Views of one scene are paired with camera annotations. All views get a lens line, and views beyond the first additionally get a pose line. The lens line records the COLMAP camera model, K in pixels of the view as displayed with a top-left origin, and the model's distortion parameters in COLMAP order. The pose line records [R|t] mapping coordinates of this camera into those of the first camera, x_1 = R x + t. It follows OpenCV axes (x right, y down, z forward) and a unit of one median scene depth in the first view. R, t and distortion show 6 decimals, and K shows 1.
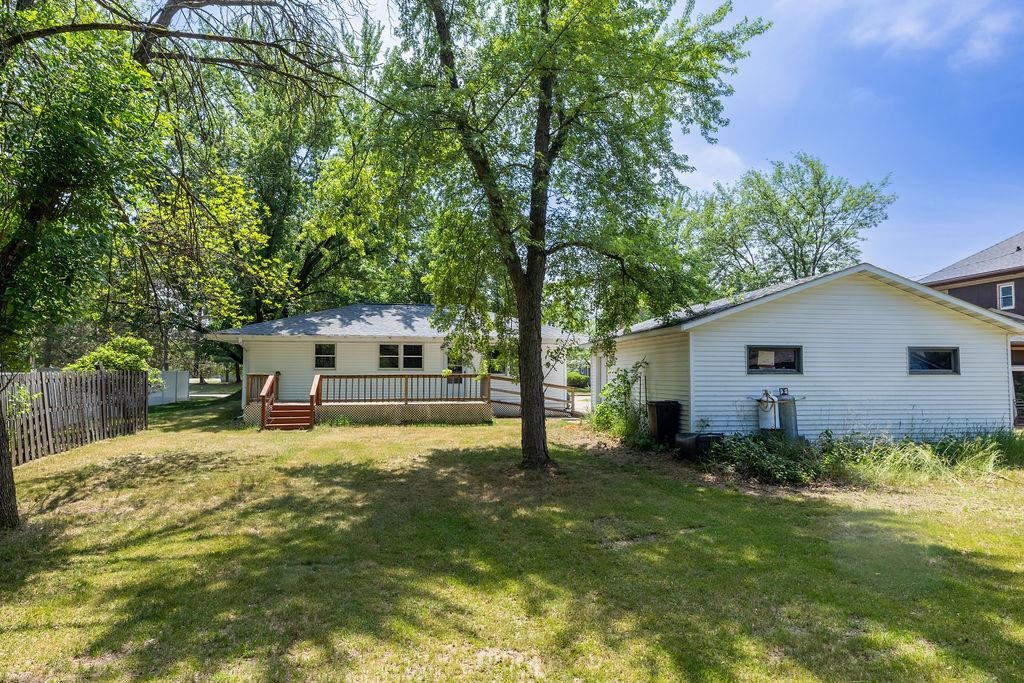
lens RADIAL K [[590.8, 0, 512.0], [0, 590.8, 341.5], [0, 0, 1]] dist [0.002737, -0.000243]
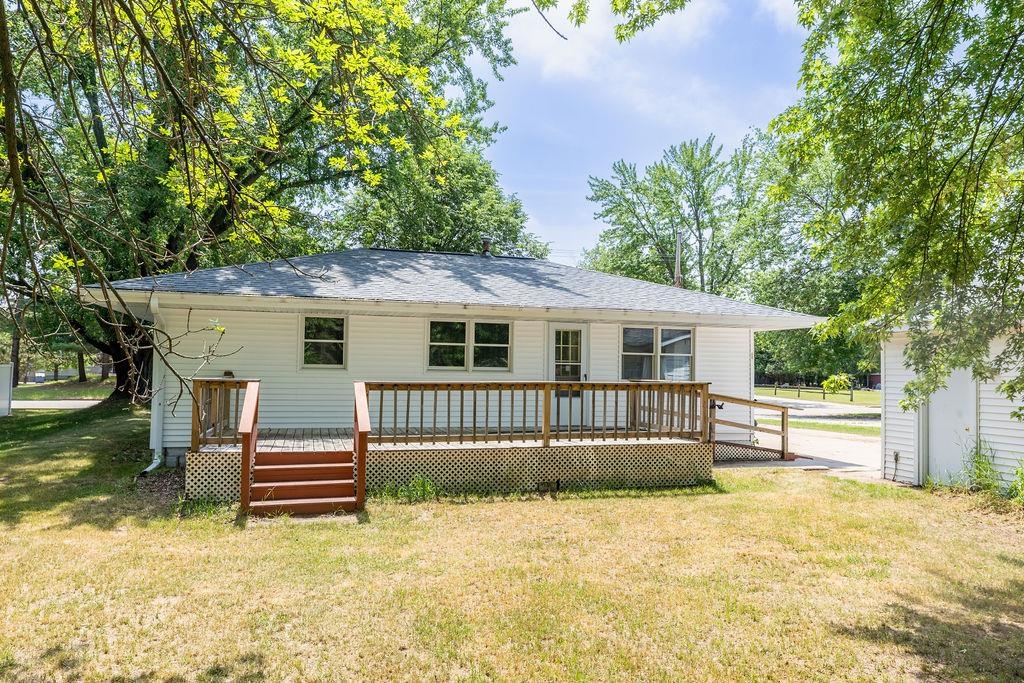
lens RADIAL K [[710.3, 0, 512.0], [0, 710.3, 341.5], [0, 0, 1]] dist [-0.001057, 0.000972]
pose [[0.990789, 0.017487, 0.134278, -0.281806], [-0.018898, 0.999779, 0.009235, 0.019154], [-0.134087, -0.011688, 0.990901, 0.451532]]
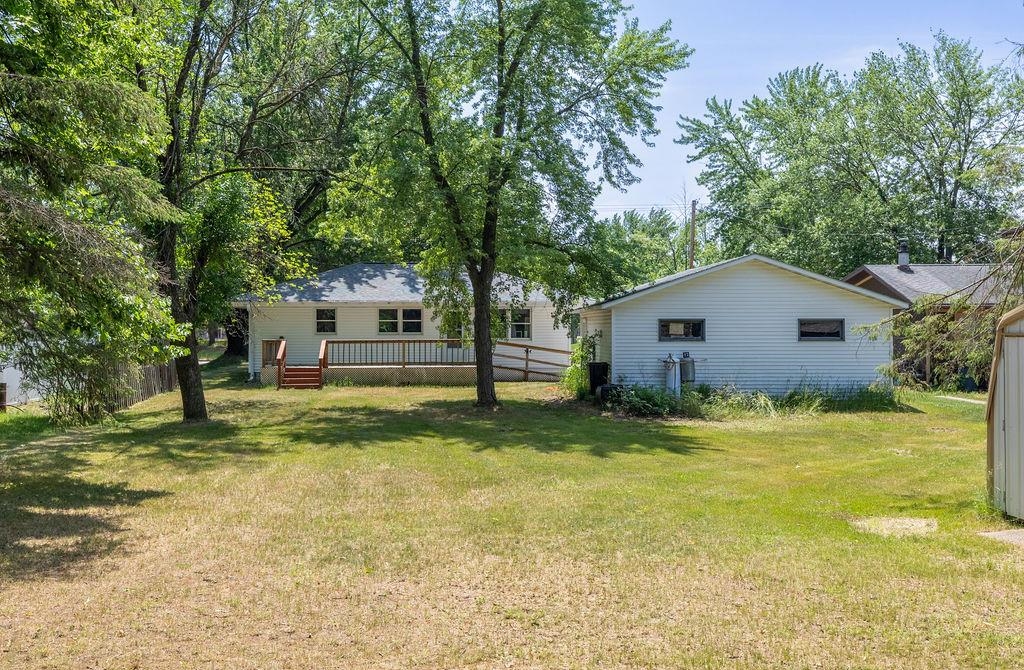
lens RADIAL K [[1106.1, 0, 512.0], [0, 1106.1, 335.0], [0, 0, 1]] dist [-0.004555, -0.014125]
pose [[0.994806, -0.001254, -0.101781, 0.223930], [0.007356, 0.998195, 0.059601, -0.072227], [0.101522, -0.060041, 0.993020, -0.986522]]
